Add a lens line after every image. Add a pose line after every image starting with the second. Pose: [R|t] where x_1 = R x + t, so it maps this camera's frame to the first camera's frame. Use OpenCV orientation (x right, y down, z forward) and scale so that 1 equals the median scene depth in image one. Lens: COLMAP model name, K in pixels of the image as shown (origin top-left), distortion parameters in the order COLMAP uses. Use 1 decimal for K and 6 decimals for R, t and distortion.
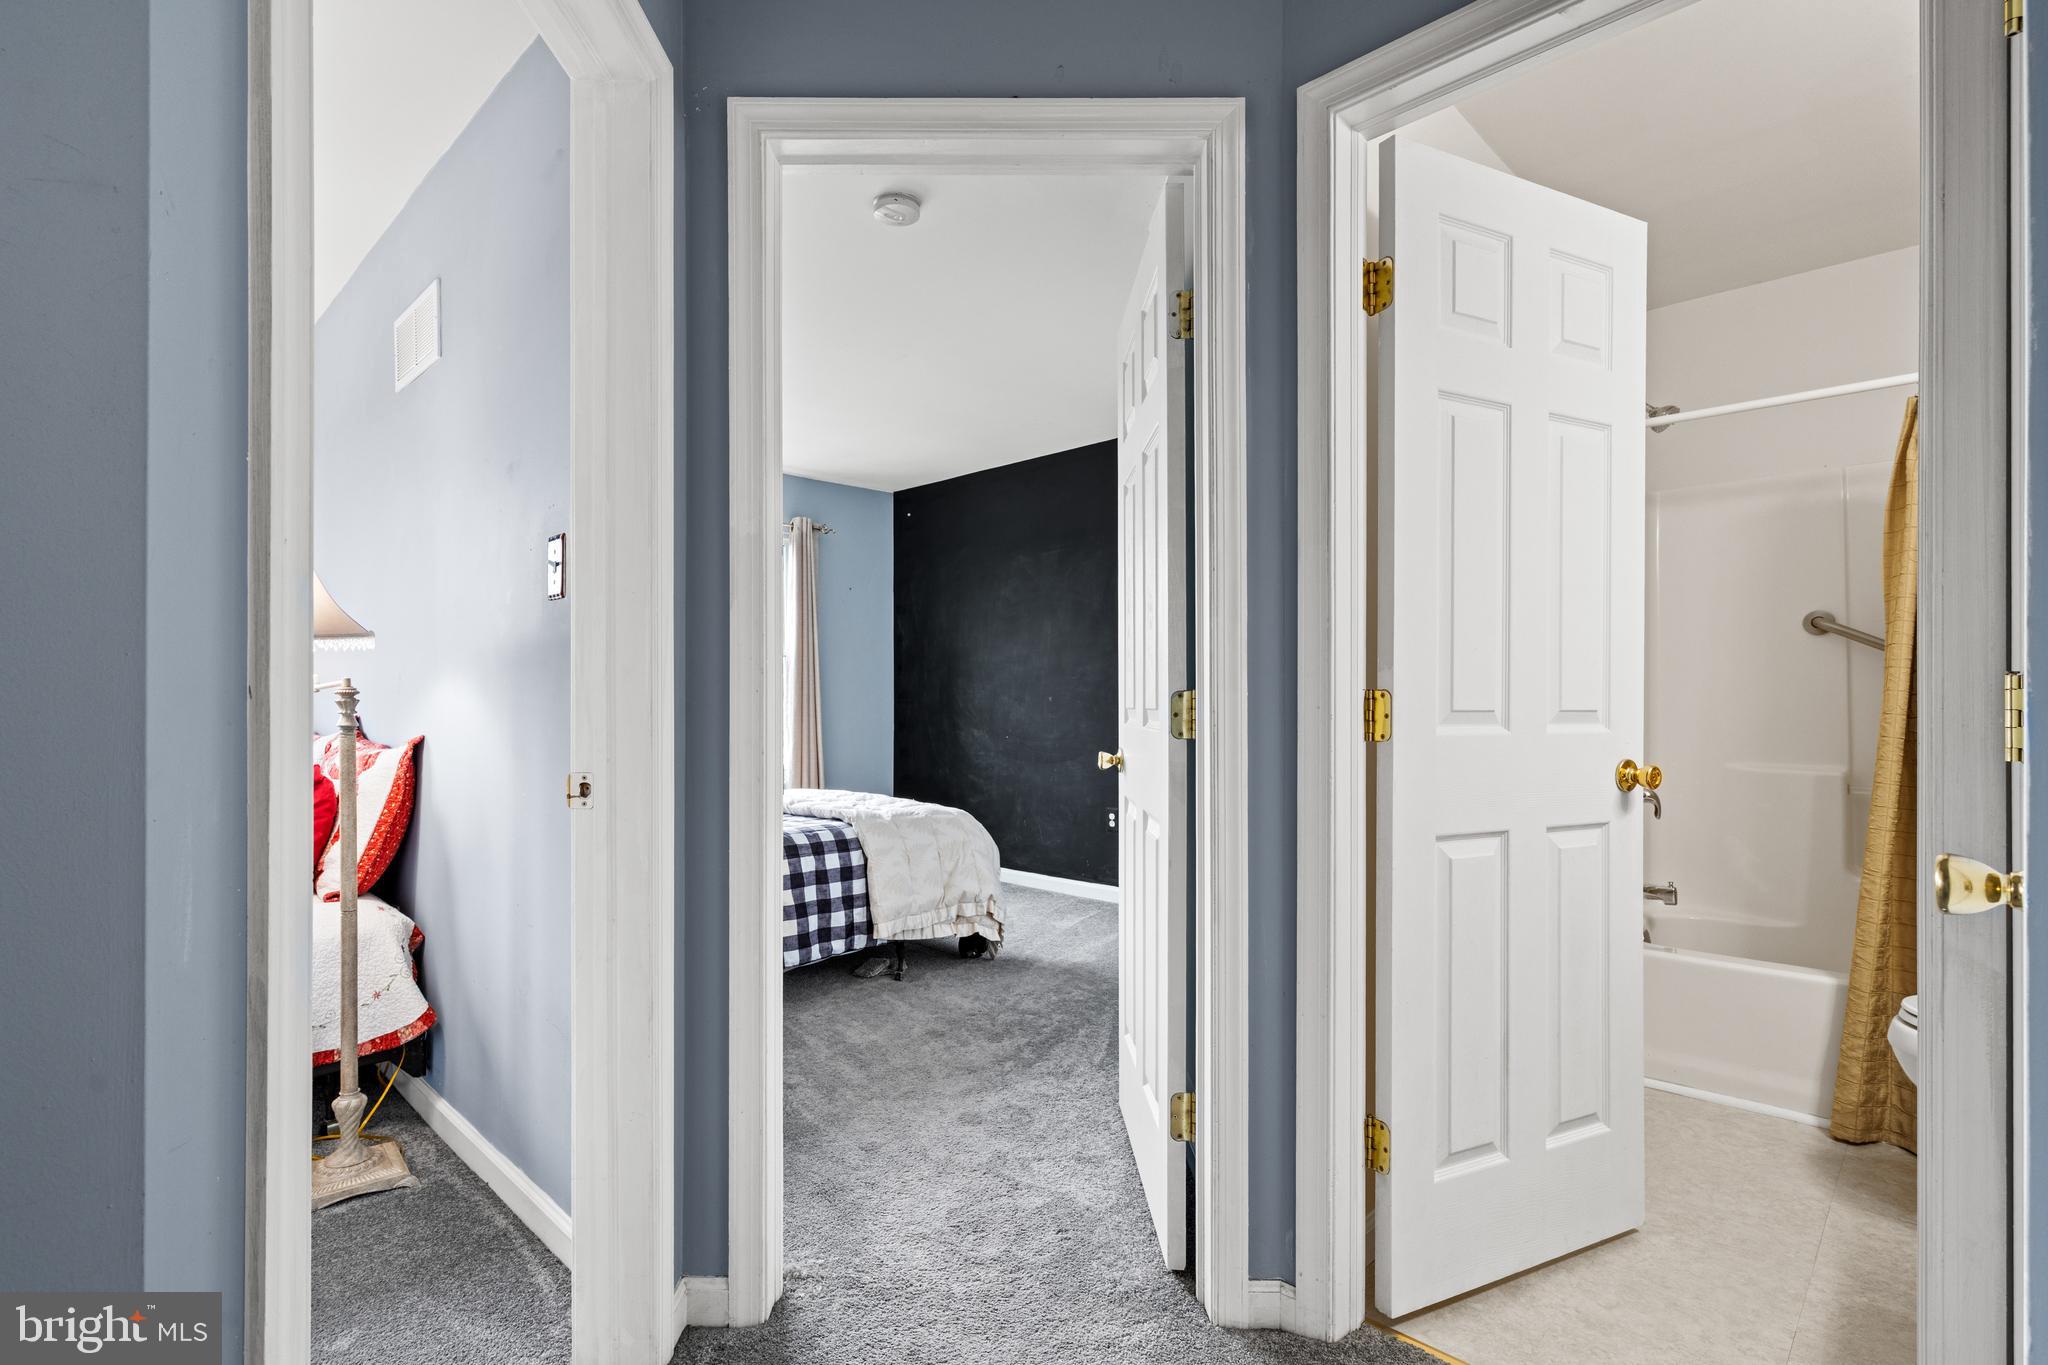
lens RADIAL K [[975.5, 0, 1021.8], [0, 975.5, 697.7], [0, 0, 1]] dist [-0.002165, 0.001021]
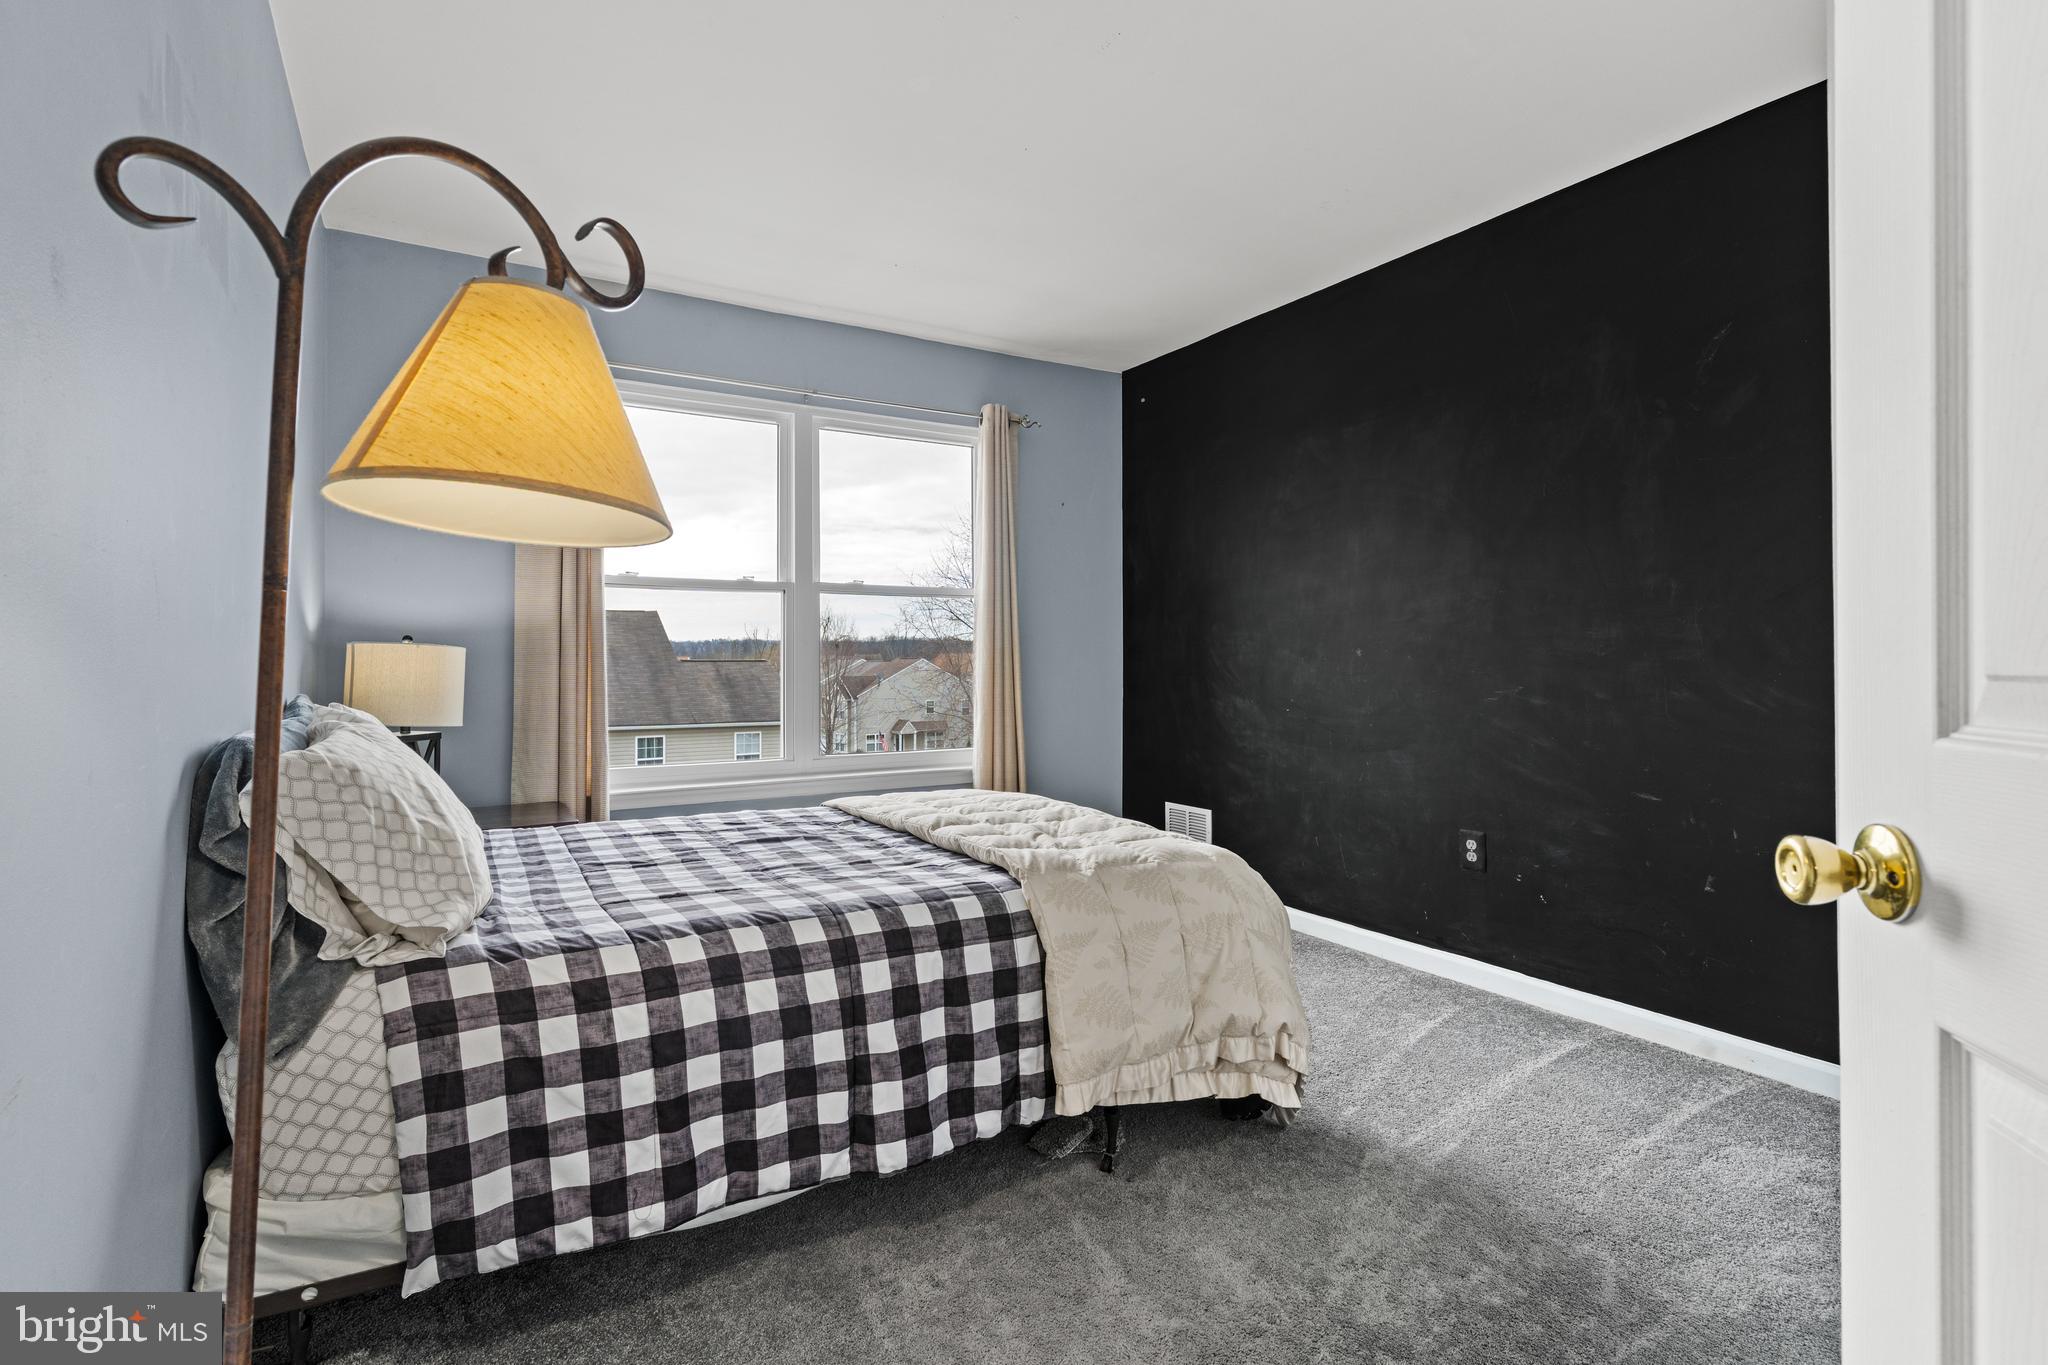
lens RADIAL K [[975.5, 0, 1016.2], [0, 975.5, 667.6], [0, 0, 1]] dist [-0.002165, 0.001021]
pose [[0.966568, -0.001182, -0.256409, -0.038015], [0.004024, 0.999936, 0.010557, 0.004744], [0.256380, -0.011236, 0.966511, 0.484248]]
